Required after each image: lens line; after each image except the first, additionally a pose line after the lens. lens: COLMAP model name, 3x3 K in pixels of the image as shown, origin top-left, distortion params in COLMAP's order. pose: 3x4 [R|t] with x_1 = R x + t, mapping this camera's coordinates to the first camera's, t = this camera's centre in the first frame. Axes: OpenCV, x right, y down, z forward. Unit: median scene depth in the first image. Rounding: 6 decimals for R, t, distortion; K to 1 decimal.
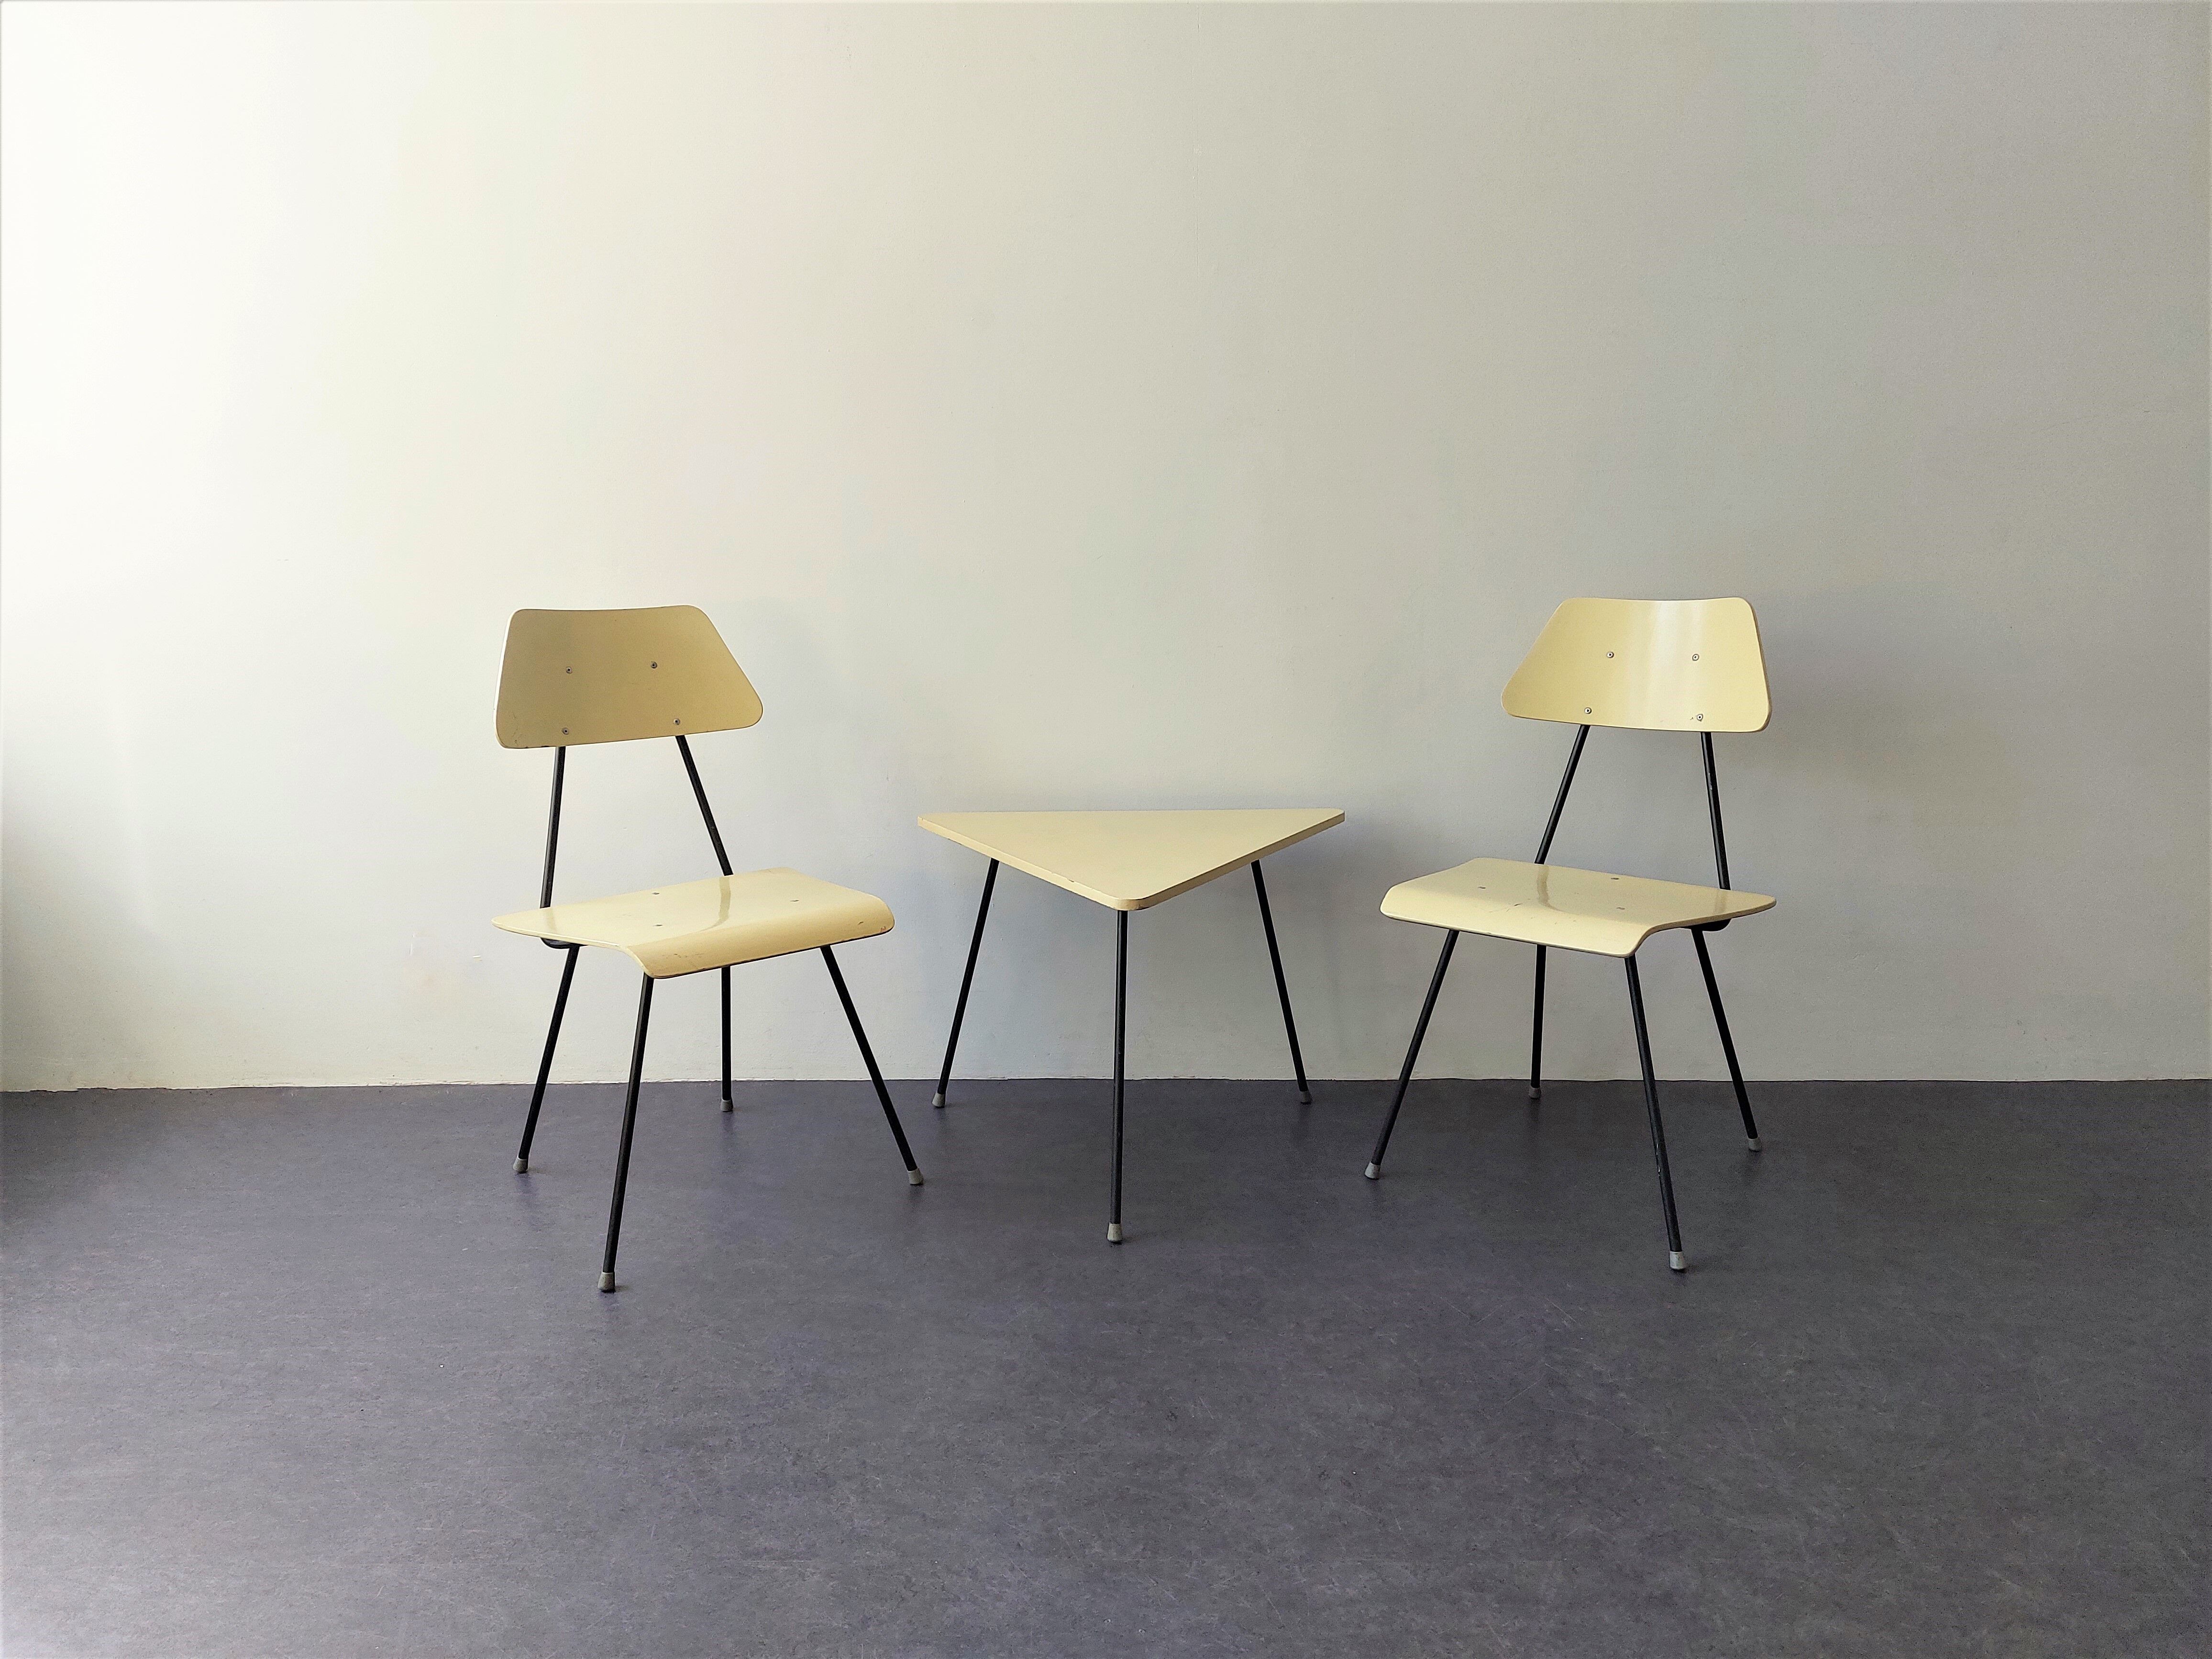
lens RADIAL K [[1642.7, 0, 1106.0], [0, 1642.7, 829.5], [0, 0, 1]] dist [0.004599, -0.000799]
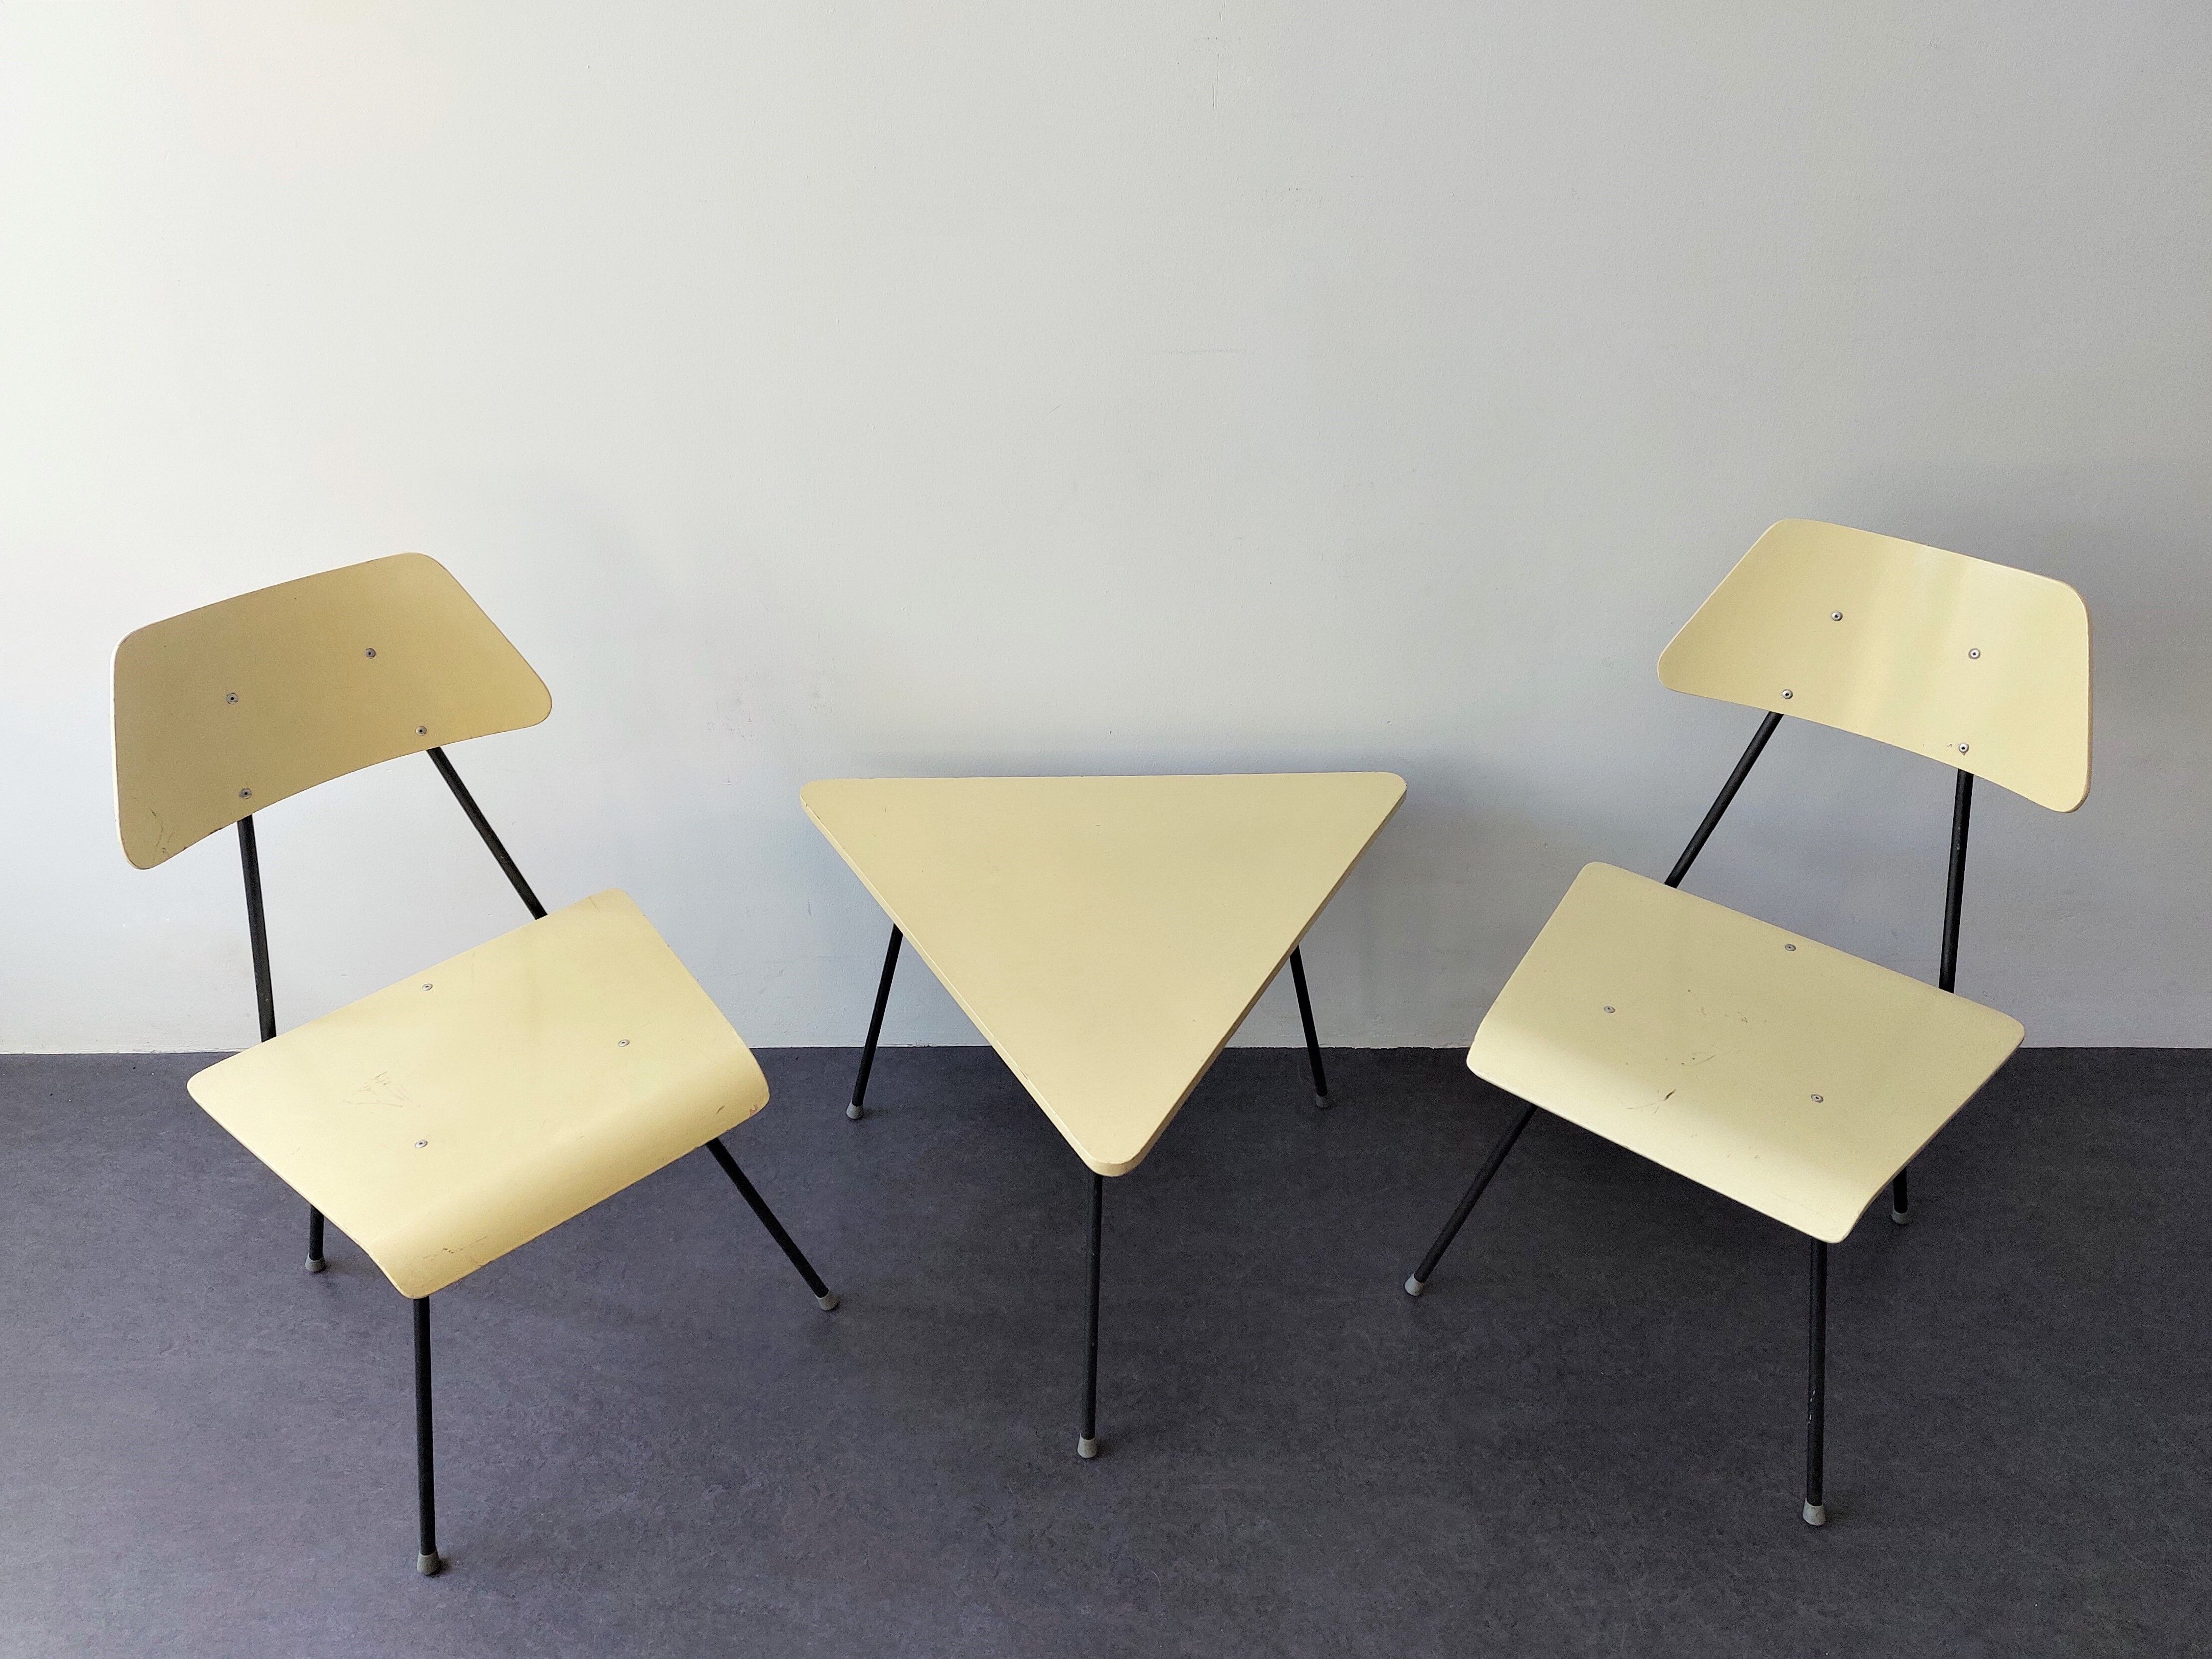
lens RADIAL K [[1650.2, 0, 1106.0], [0, 1650.2, 829.5], [0, 0, 1]] dist [0.020370, 0.003394]
pose [[0.999671, -0.005771, 0.024999, -0.003736], [-0.004970, 0.912358, 0.409364, -0.319715], [-0.025171, -0.409353, 0.912029, 0.386128]]
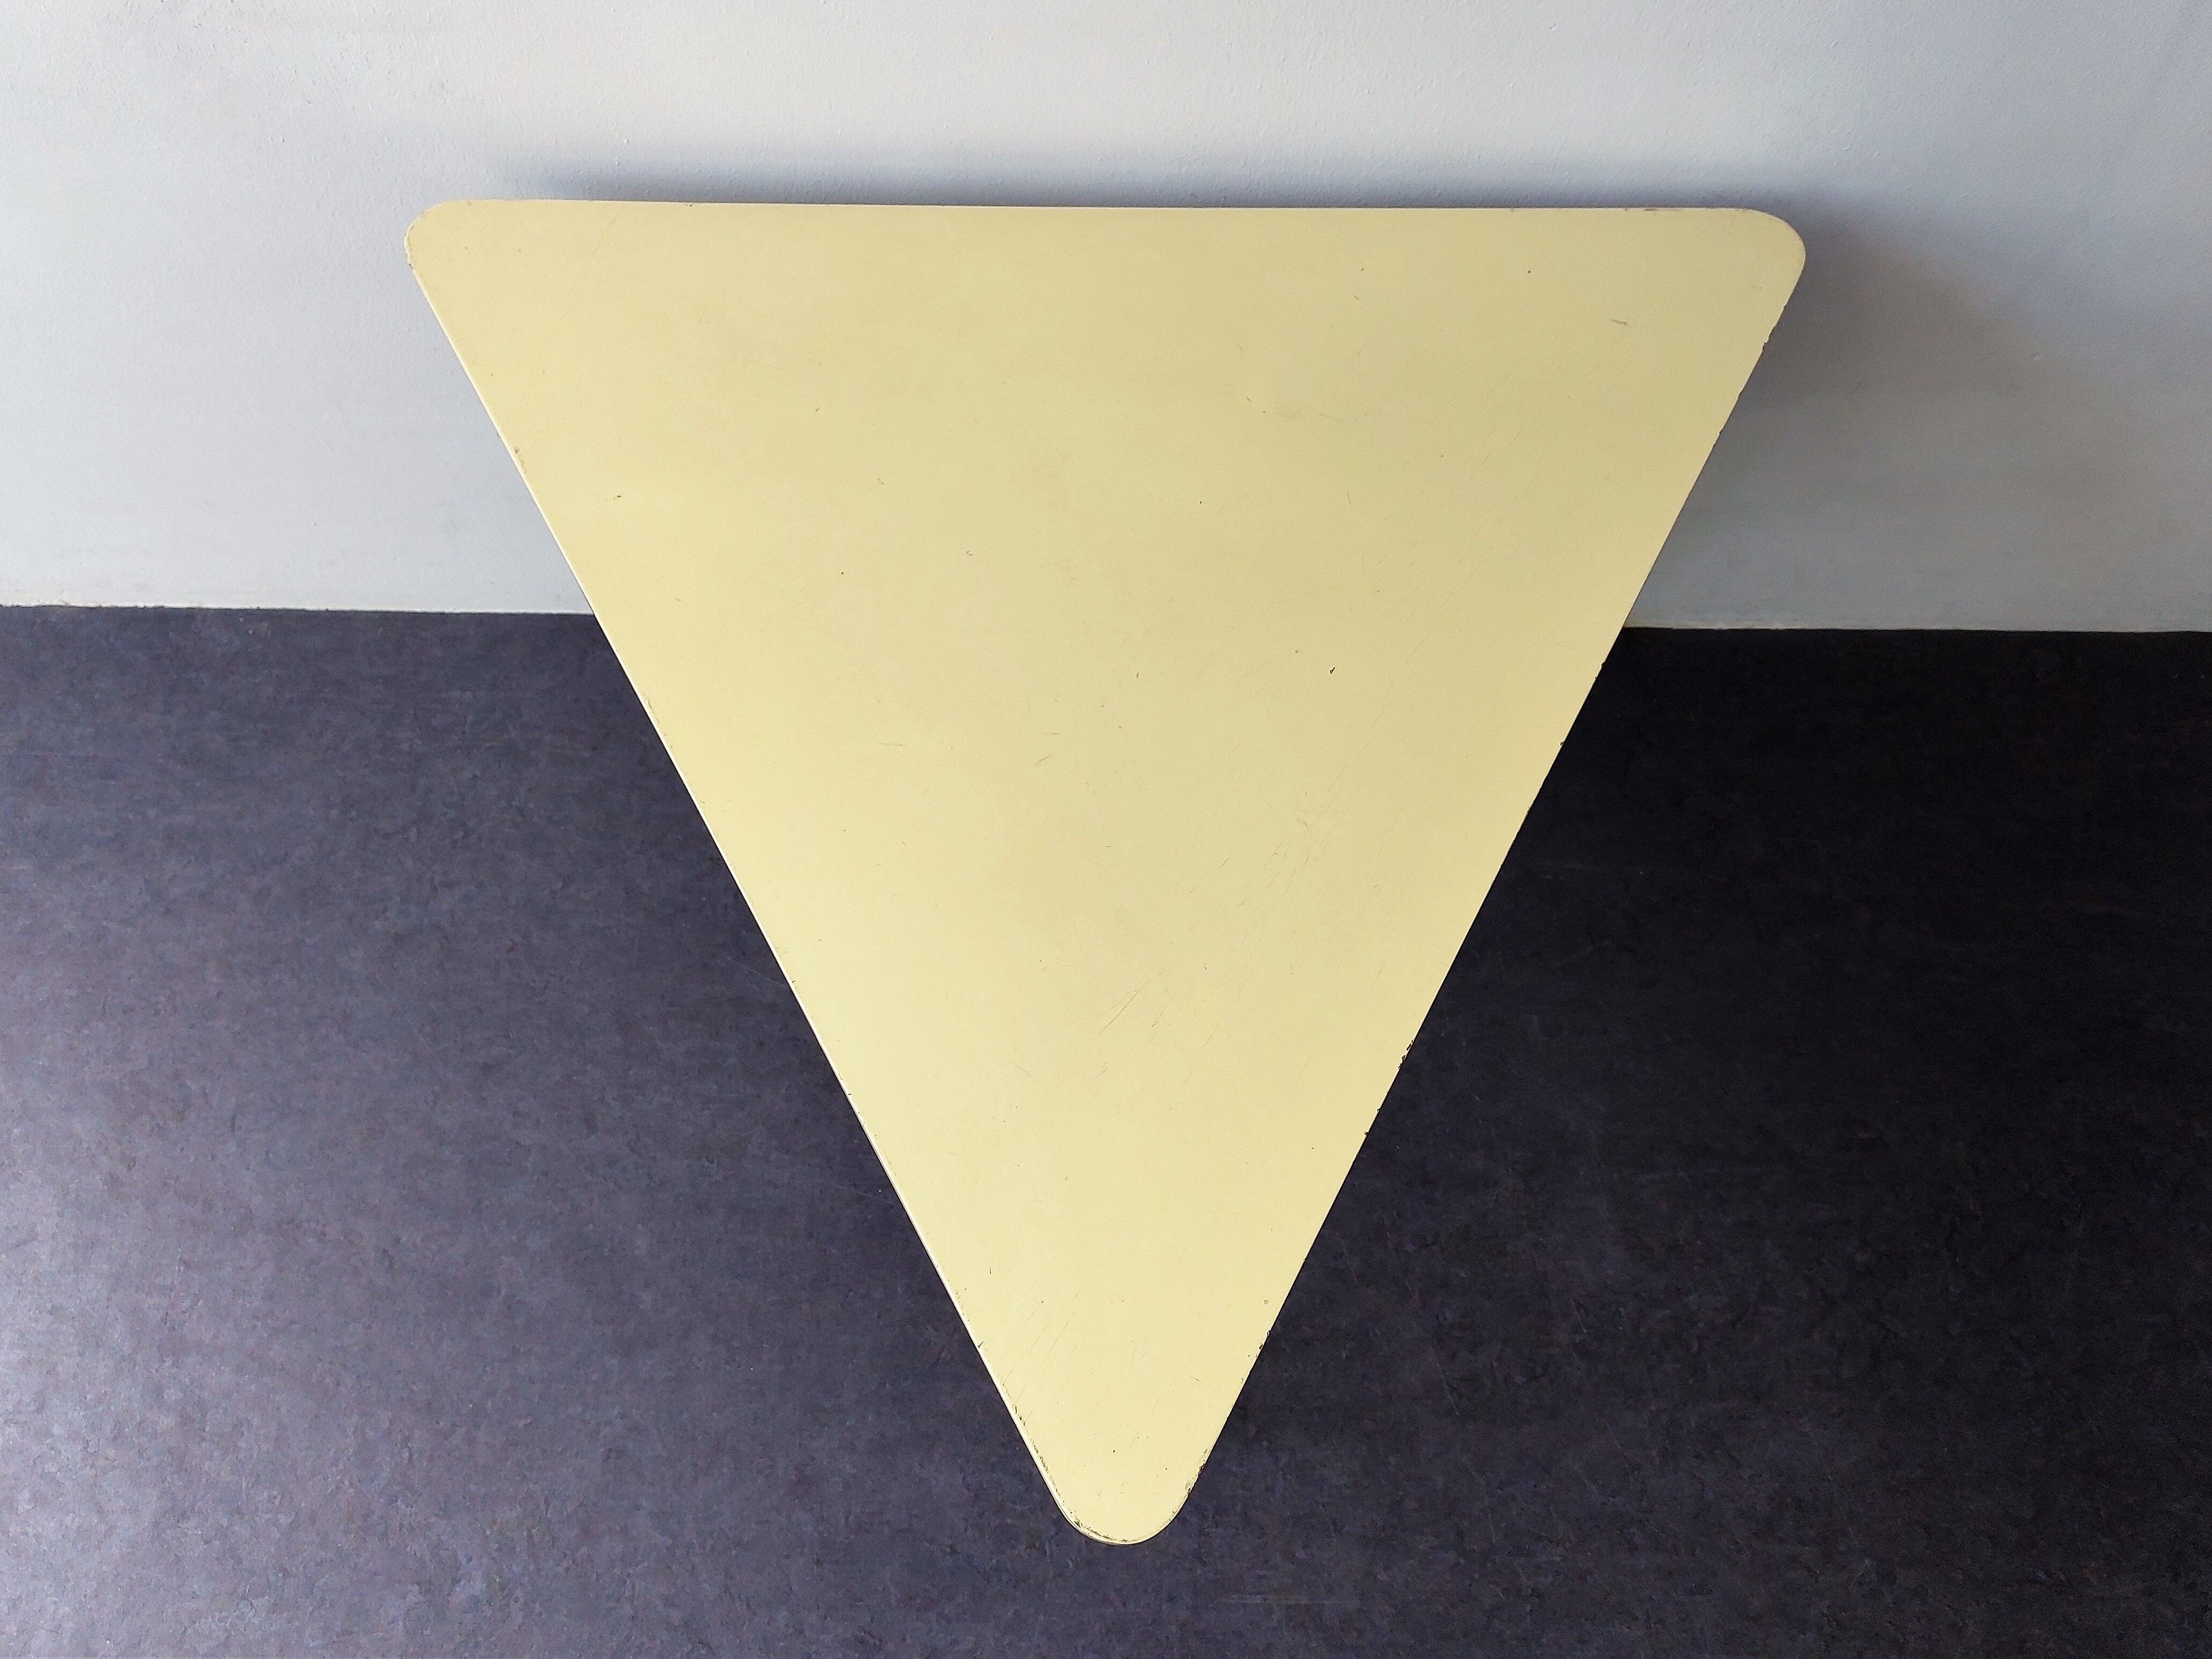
lens RADIAL K [[1642.8, 0, 1106.0], [0, 1642.8, 829.5], [0, 0, 1]] dist [0.004599, -0.000799]
pose [[0.999593, -0.004300, 0.028189, 0.007439], [-0.021218, 0.548258, 0.836040, -0.214904], [-0.019049, -0.836298, 0.547944, 0.865742]]
